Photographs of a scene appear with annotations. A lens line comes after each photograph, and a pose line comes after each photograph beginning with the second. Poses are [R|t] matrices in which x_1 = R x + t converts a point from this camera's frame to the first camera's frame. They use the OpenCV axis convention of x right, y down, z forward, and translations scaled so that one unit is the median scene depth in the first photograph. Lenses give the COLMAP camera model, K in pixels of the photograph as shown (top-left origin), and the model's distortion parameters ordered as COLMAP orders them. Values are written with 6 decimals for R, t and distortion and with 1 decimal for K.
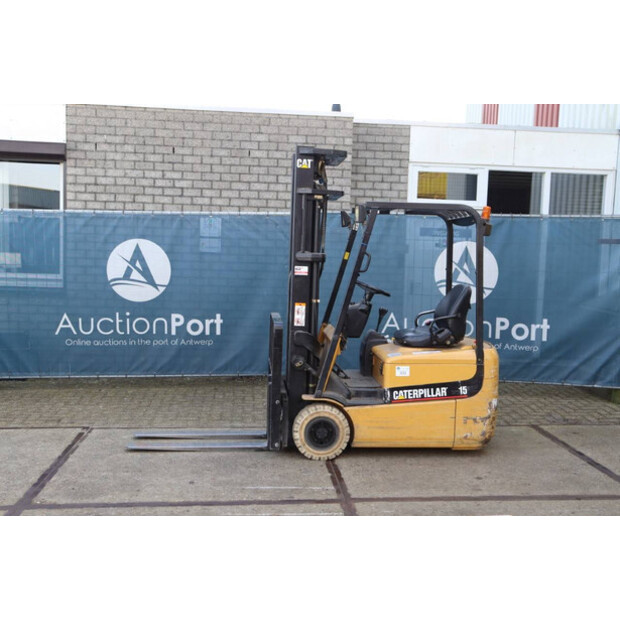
lens RADIAL K [[735.0, 0, 314.3], [0, 735.0, 320.7], [0, 0, 1]] dist [0.008757, 0.000000]
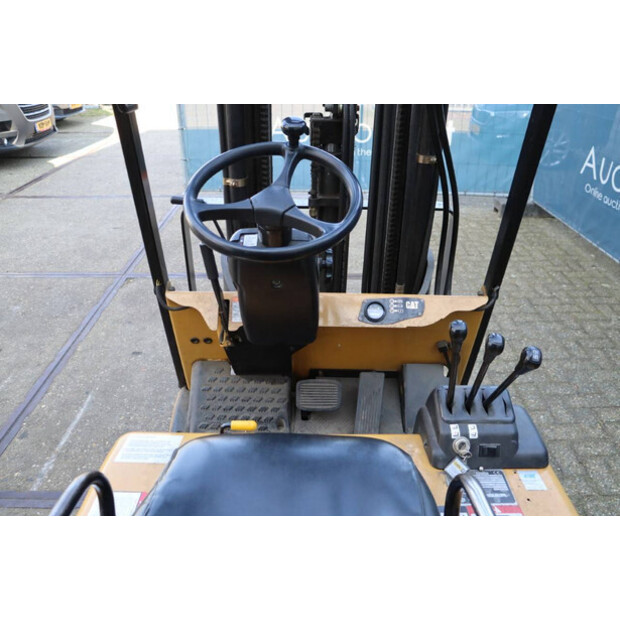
lens RADIAL K [[508.5, 0, 315.2], [0, 508.5, 309.7], [0, 0, 1]] dist [-0.132623, 0.063453]
pose [[-0.086723, 0.472509, -0.877049, 0.245638], [-0.113020, 0.870016, 0.479895, -0.096198], [0.989801, 0.140742, -0.022048, 1.068021]]
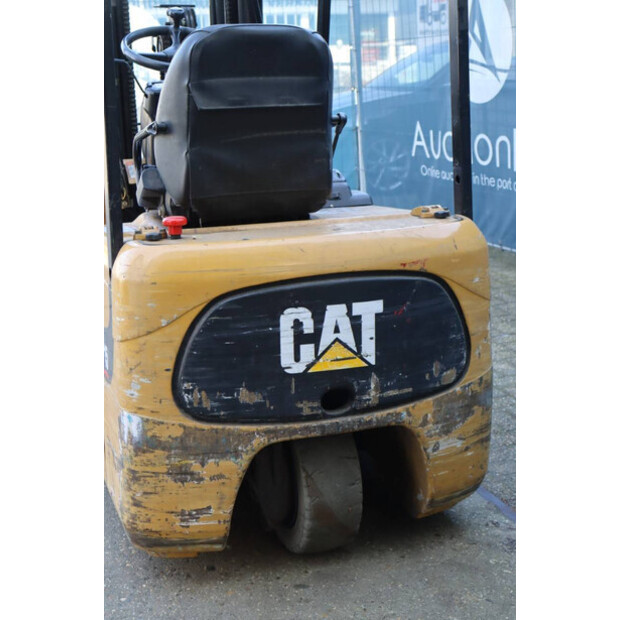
lens RADIAL K [[1011.4, 0, 300.5], [0, 1011.4, 309.8], [0, 0, 1]] dist [0.143169, 0.000000]
pose [[0.242909, 0.203069, -0.948556, 0.655300], [-0.063508, 0.979074, 0.193339, -0.020080], [0.967968, 0.013277, 0.250723, 0.973296]]
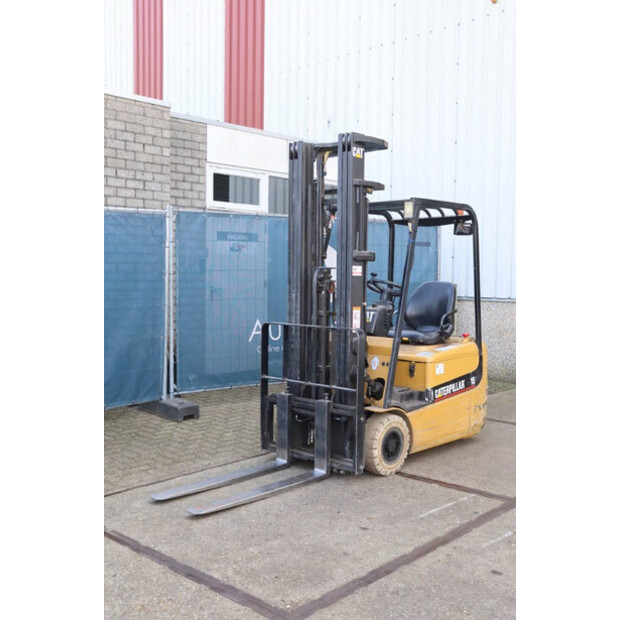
lens RADIAL K [[705.8, 0, 305.6], [0, 705.8, 322.2], [0, 0, 1]] dist [-0.018179, 0.000000]
pose [[0.752982, -0.070372, 0.654268, -0.636775], [0.078011, 0.996800, 0.017433, -0.025574], [-0.653401, 0.037913, 0.756062, 0.390069]]
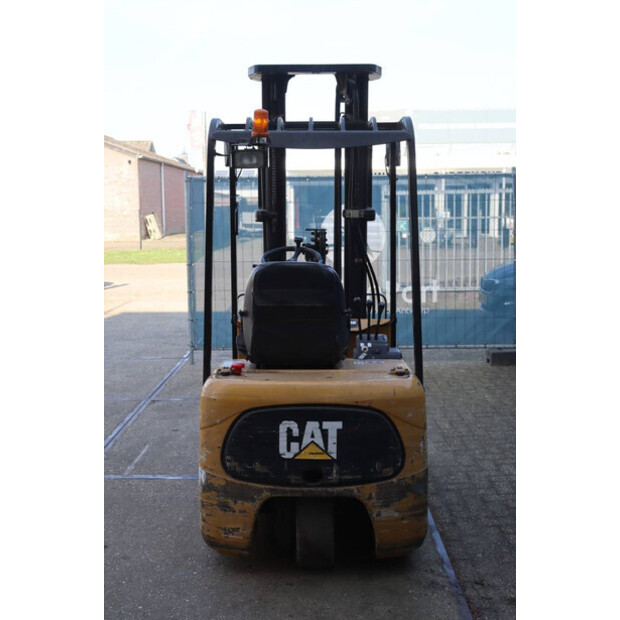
lens RADIAL K [[782.5, 0, 308.7], [0, 782.5, 311.0], [0, 0, 1]] dist [0.033122, 0.000000]
pose [[-0.097672, 0.104303, -0.989738, 0.814196], [-0.094045, 0.989075, 0.113514, -0.085276], [0.990765, 0.104167, -0.086796, 1.130159]]
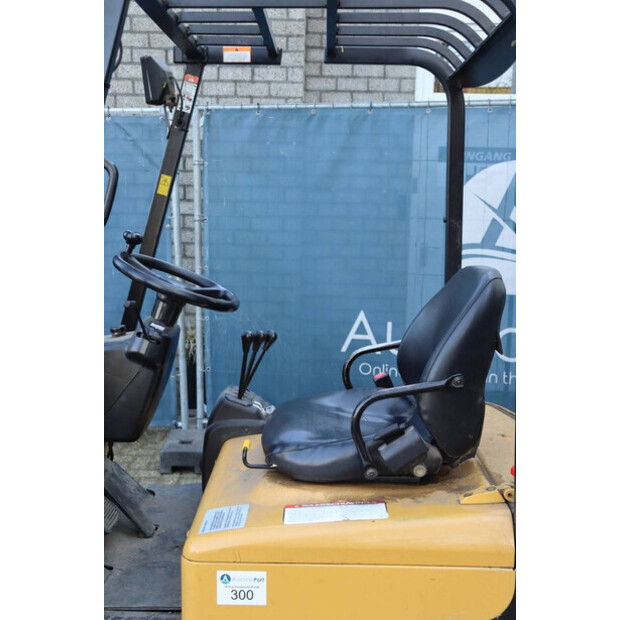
lens RADIAL K [[735.0, 0, 306.2], [0, 735.0, 313.1], [0, 0, 1]] dist [0.008757, 0.000000]
pose [[0.994567, 0.005720, -0.103939, 0.171991], [-0.000512, 0.998746, 0.050064, -0.048956], [0.104095, -0.049739, 0.993323, 0.727823]]
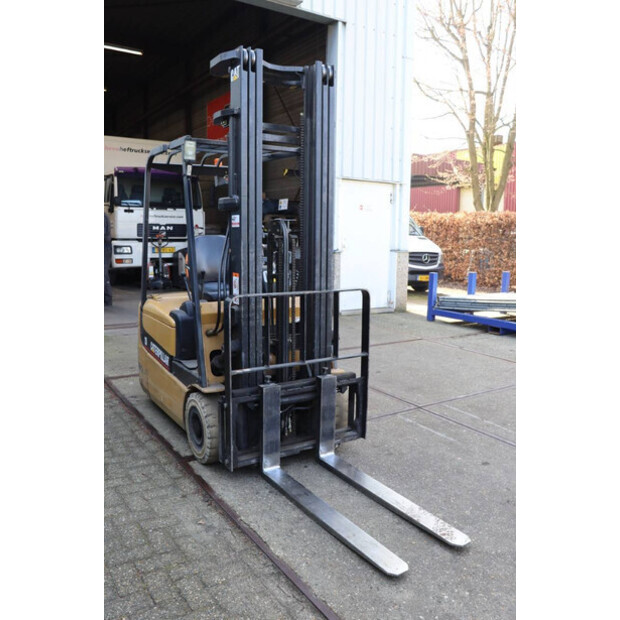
lens RADIAL K [[543.4, 0, 308.6], [0, 543.4, 317.0], [0, 0, 1]] dist [-0.106759, 0.049058]
pose [[-0.461222, -0.173133, 0.870229, -0.541647], [0.057184, 0.972939, 0.223874, -0.103980], [-0.885440, 0.153019, -0.438840, 1.295574]]
